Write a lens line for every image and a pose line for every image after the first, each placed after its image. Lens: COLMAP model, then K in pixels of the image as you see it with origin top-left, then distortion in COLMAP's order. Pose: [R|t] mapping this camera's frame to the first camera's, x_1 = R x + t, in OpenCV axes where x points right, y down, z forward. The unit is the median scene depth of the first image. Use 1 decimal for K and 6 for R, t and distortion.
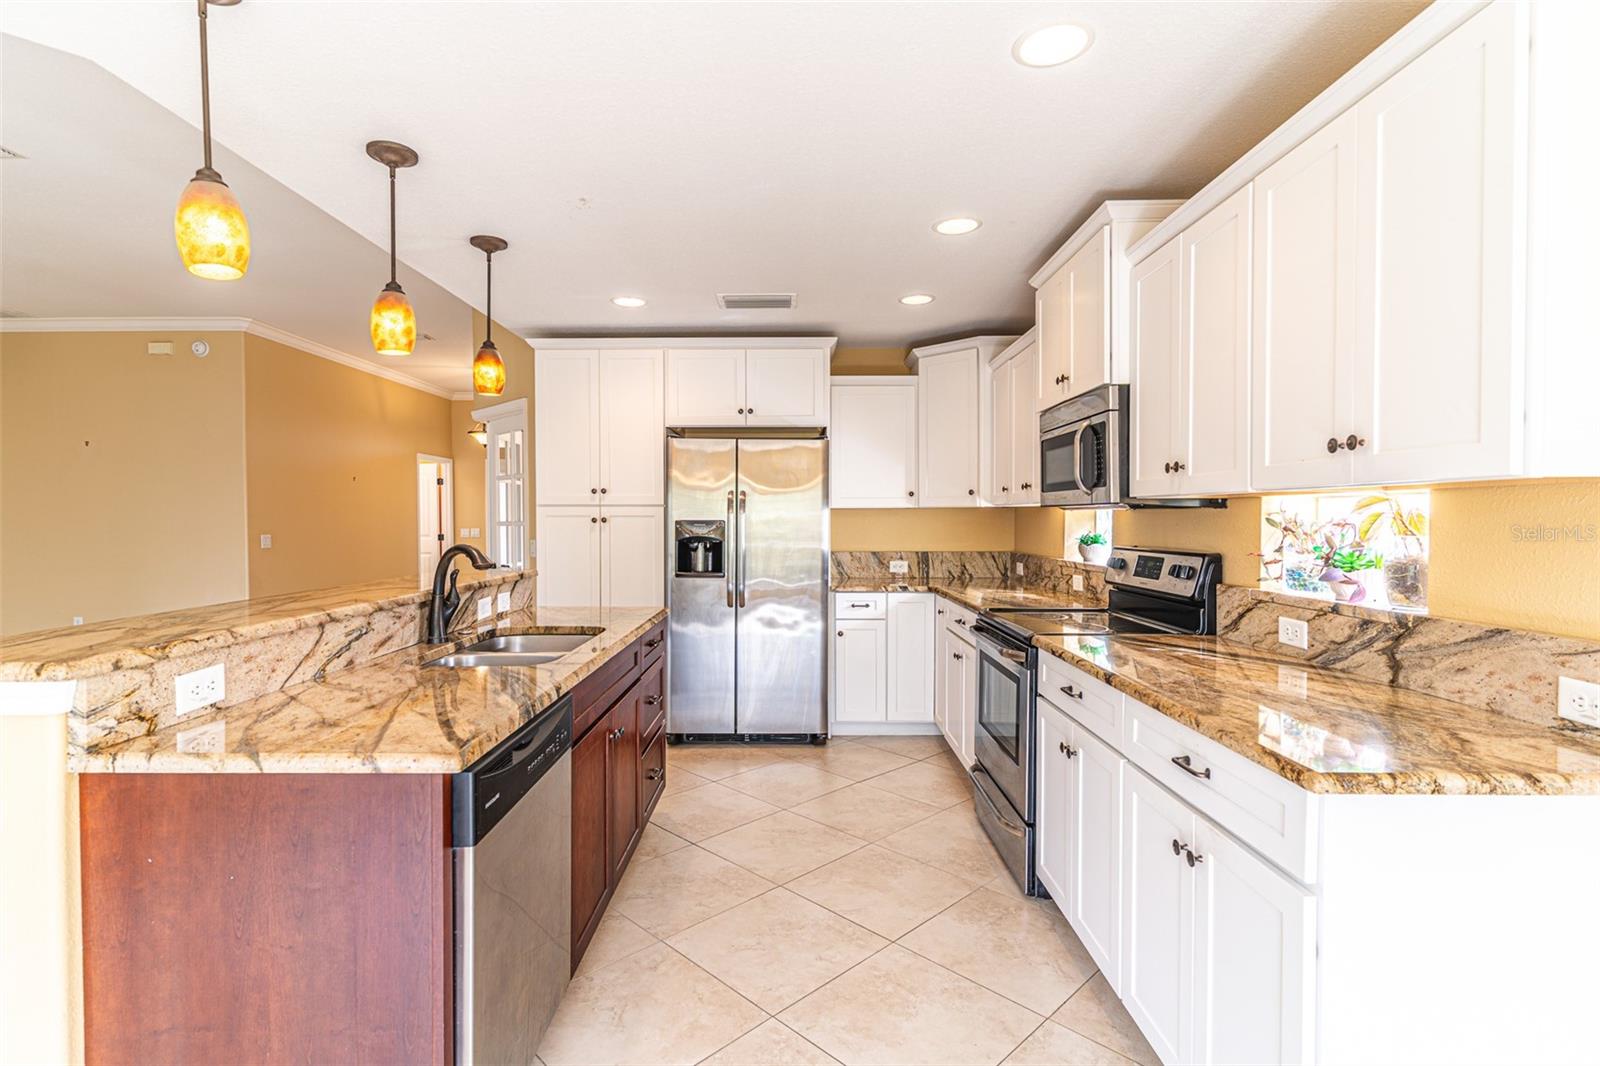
lens RADIAL K [[768.0, 0, 793.8], [0, 768.0, 532.9], [0, 0, 1]] dist [0.002951, 0.001355]
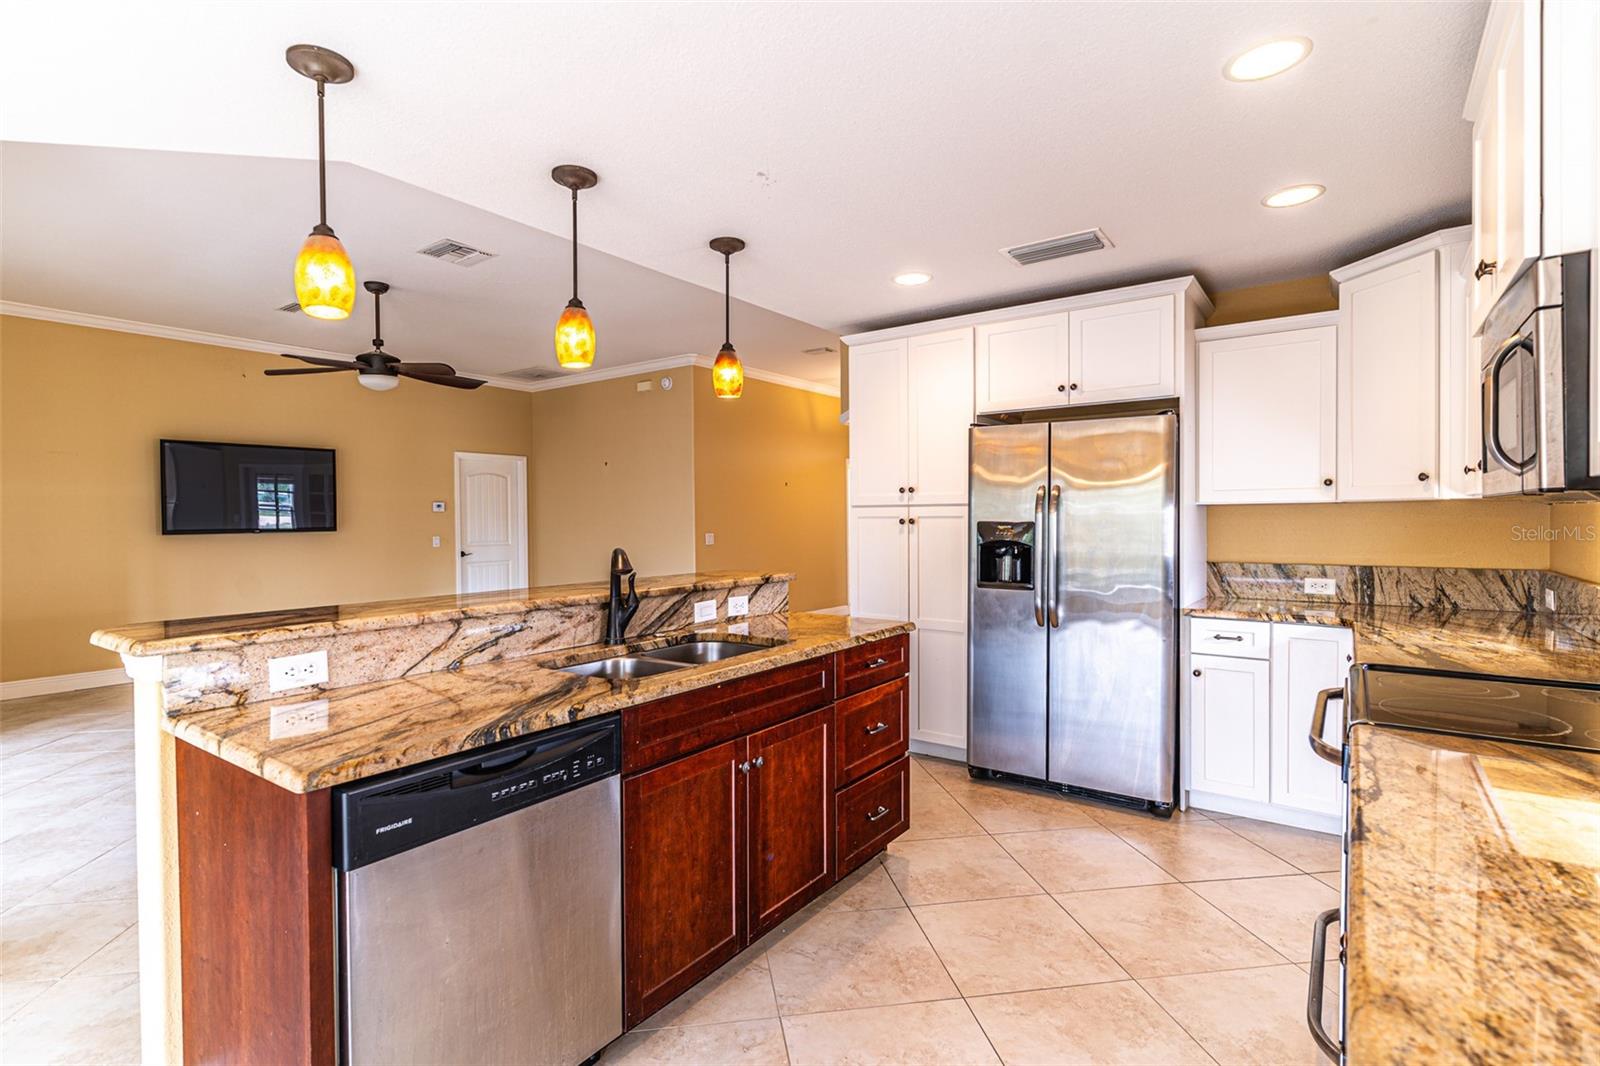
lens RADIAL K [[768.0, 0, 793.8], [0, 768.0, 532.9], [0, 0, 1]] dist [0.002951, 0.001355]
pose [[0.812076, 0.006423, -0.583517, 0.200427], [-0.005363, 0.999979, 0.003544, -0.005977], [0.583527, 0.000252, 0.812093, 0.188979]]
